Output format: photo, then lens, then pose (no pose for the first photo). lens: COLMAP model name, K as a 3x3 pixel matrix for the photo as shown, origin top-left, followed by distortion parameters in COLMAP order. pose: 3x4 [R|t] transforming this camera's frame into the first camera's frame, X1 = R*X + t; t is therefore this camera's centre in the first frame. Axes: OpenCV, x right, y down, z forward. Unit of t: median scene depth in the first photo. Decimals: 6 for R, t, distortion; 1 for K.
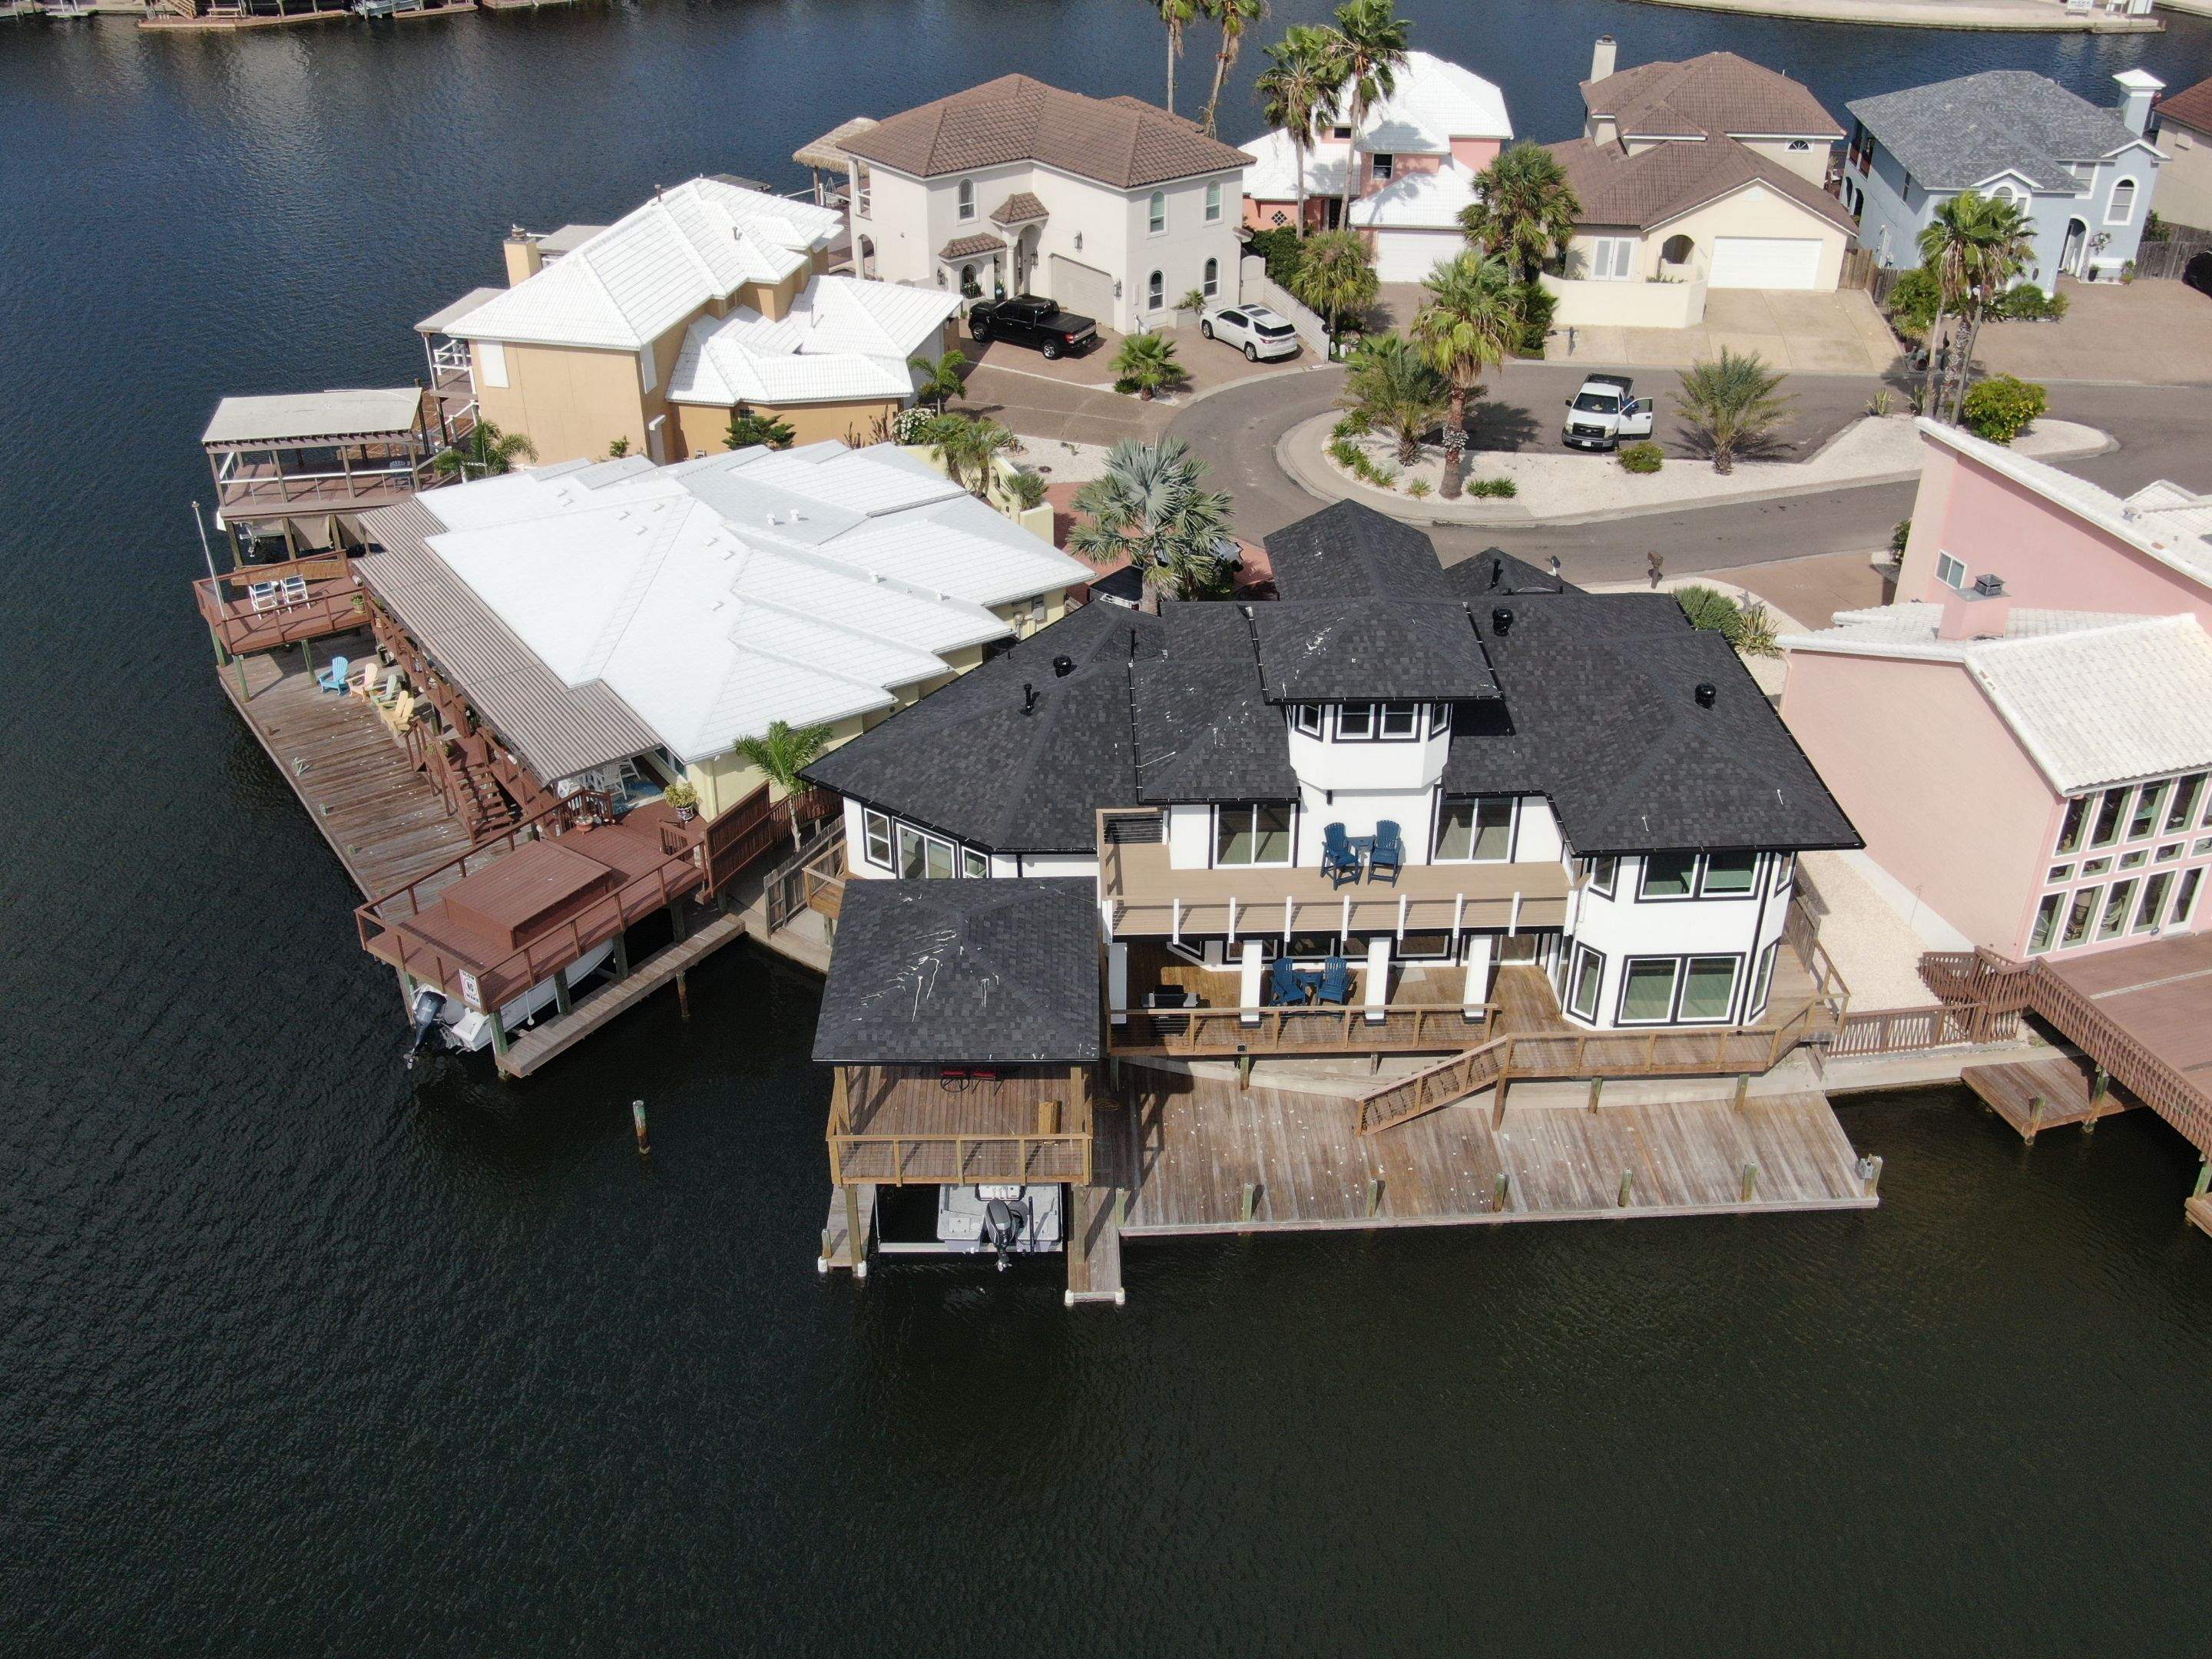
lens RADIAL K [[2059.4, 0, 1108.8], [0, 2059.4, 832.4], [0, 0, 1]] dist [0.003565, 0.000000]
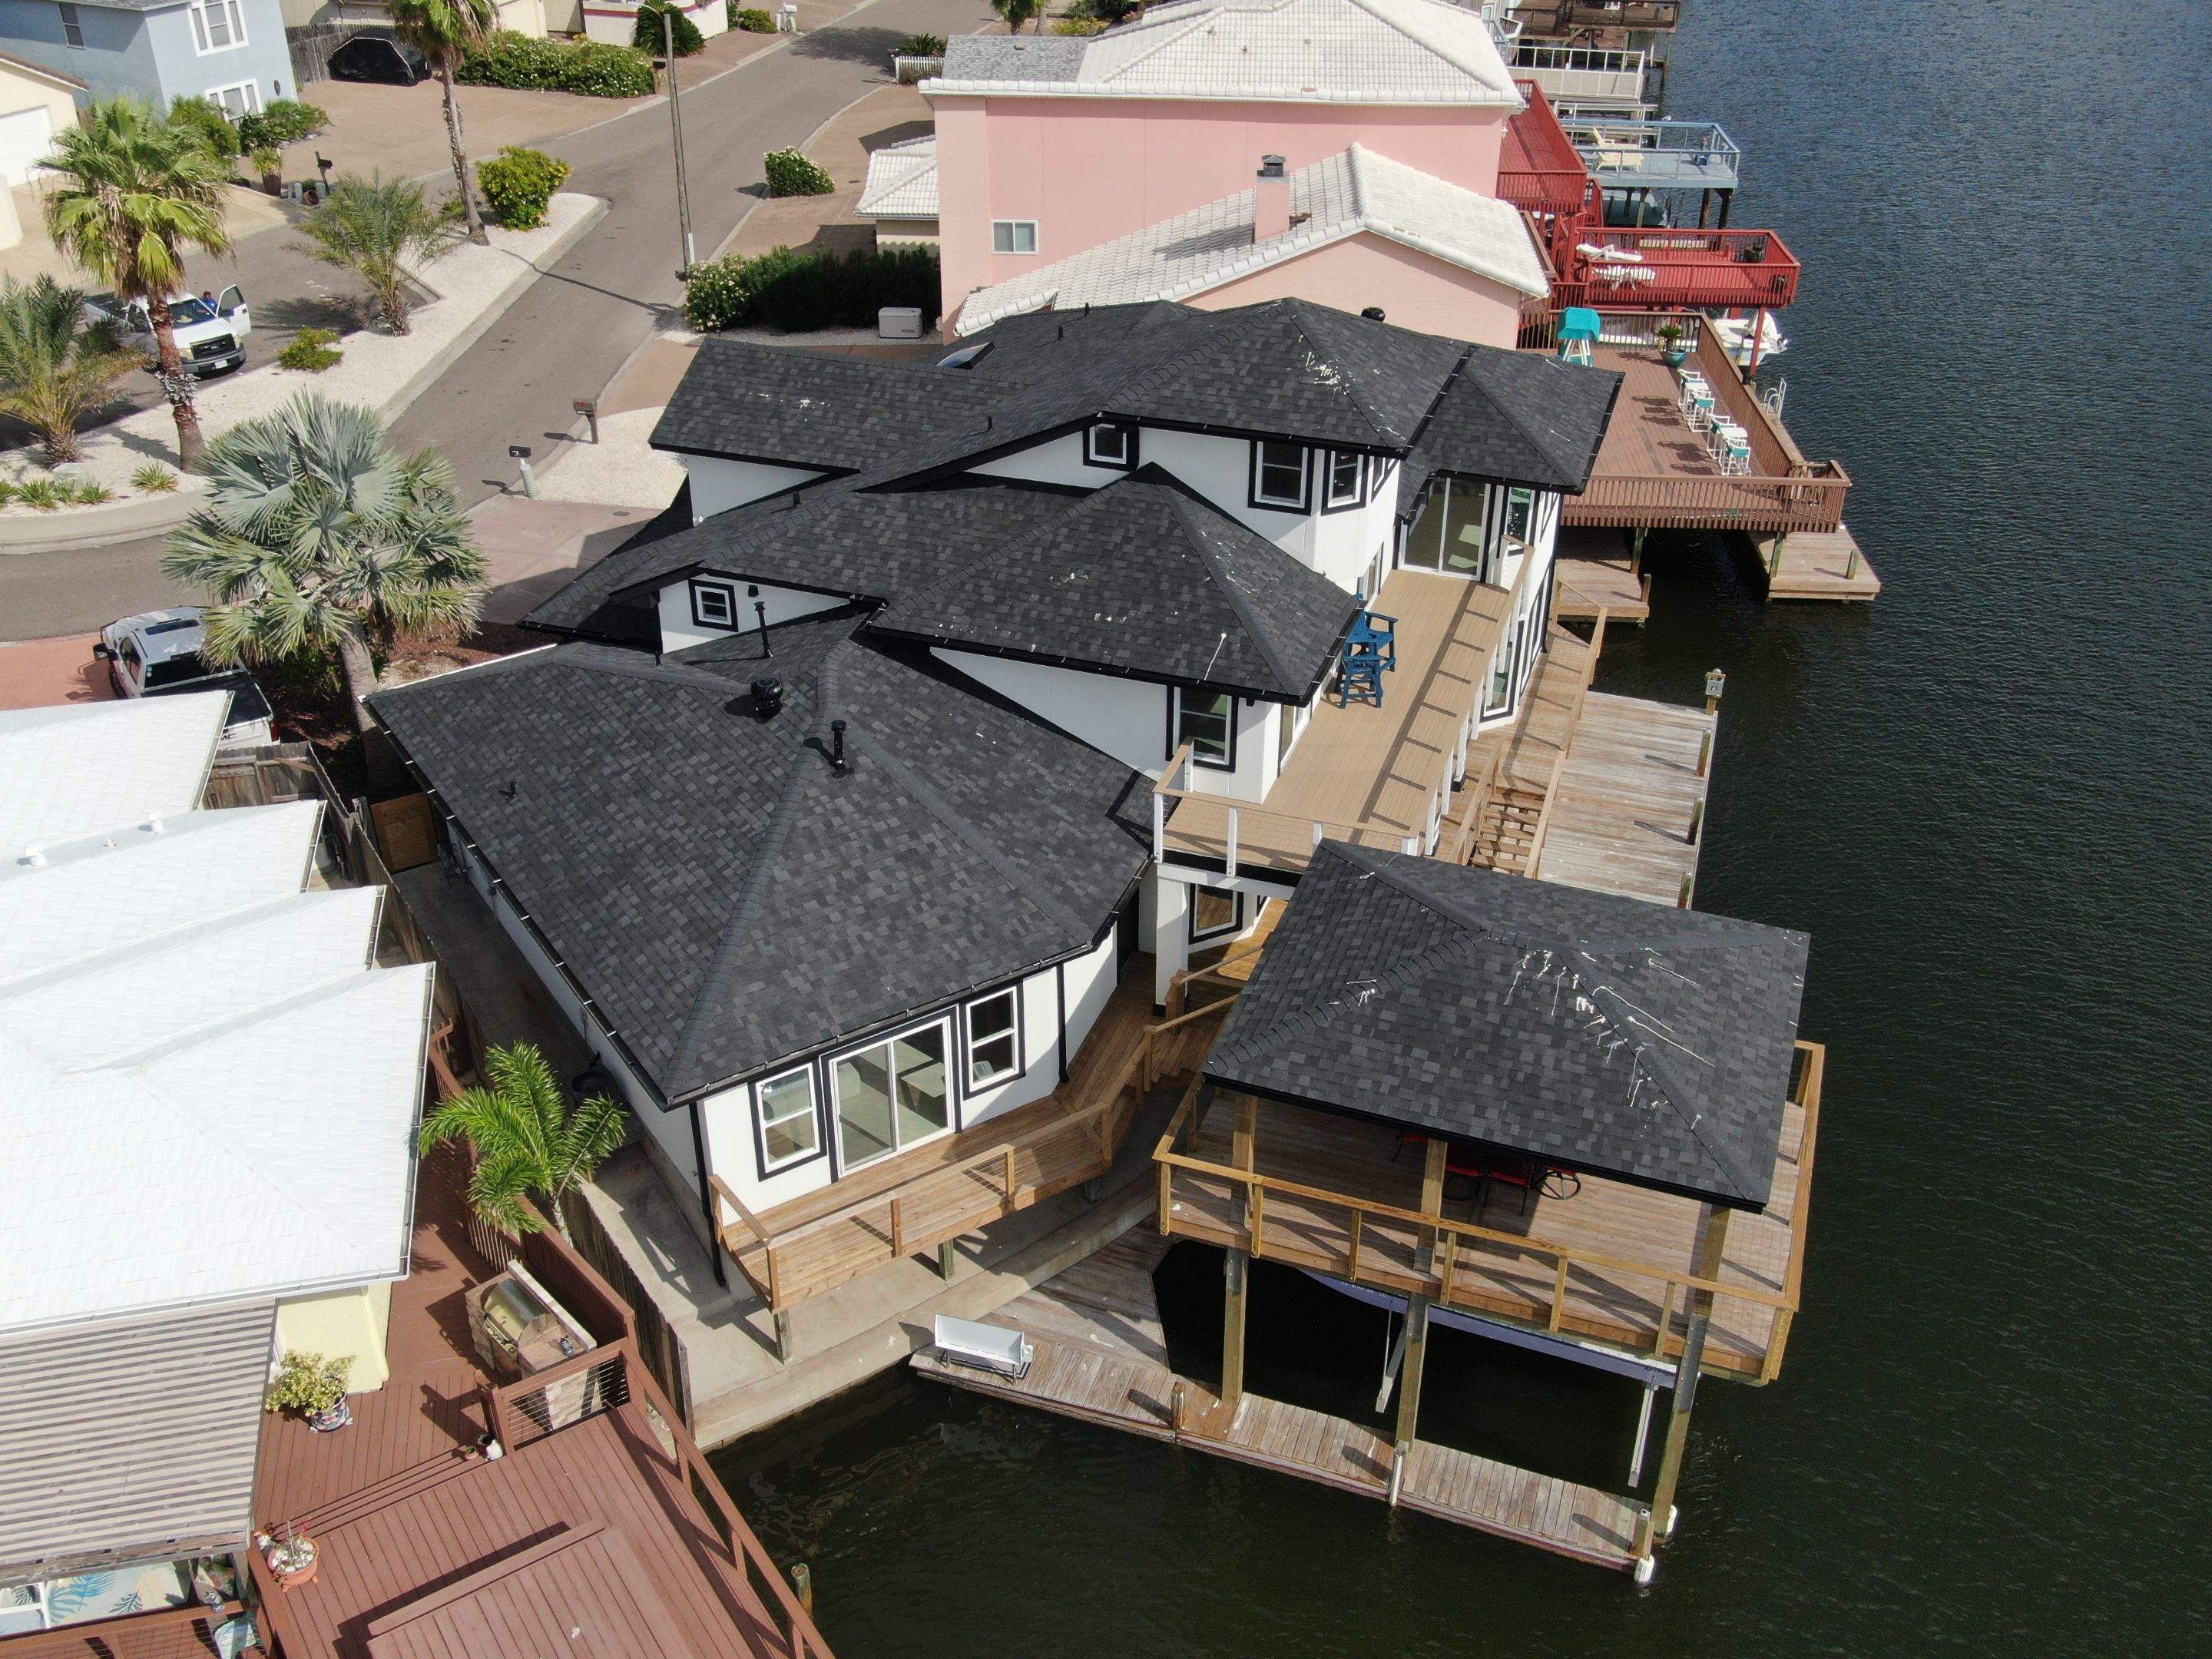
lens RADIAL K [[2059.4, 0, 1106.3], [0, 2059.4, 829.3], [0, 0, 1]] dist [0.003565, 0.000000]
pose [[0.360524, -0.485822, 0.796241, -0.498499], [0.481965, 0.827886, 0.286905, -0.182121], [-0.798582, 0.280324, 0.532622, 0.677737]]
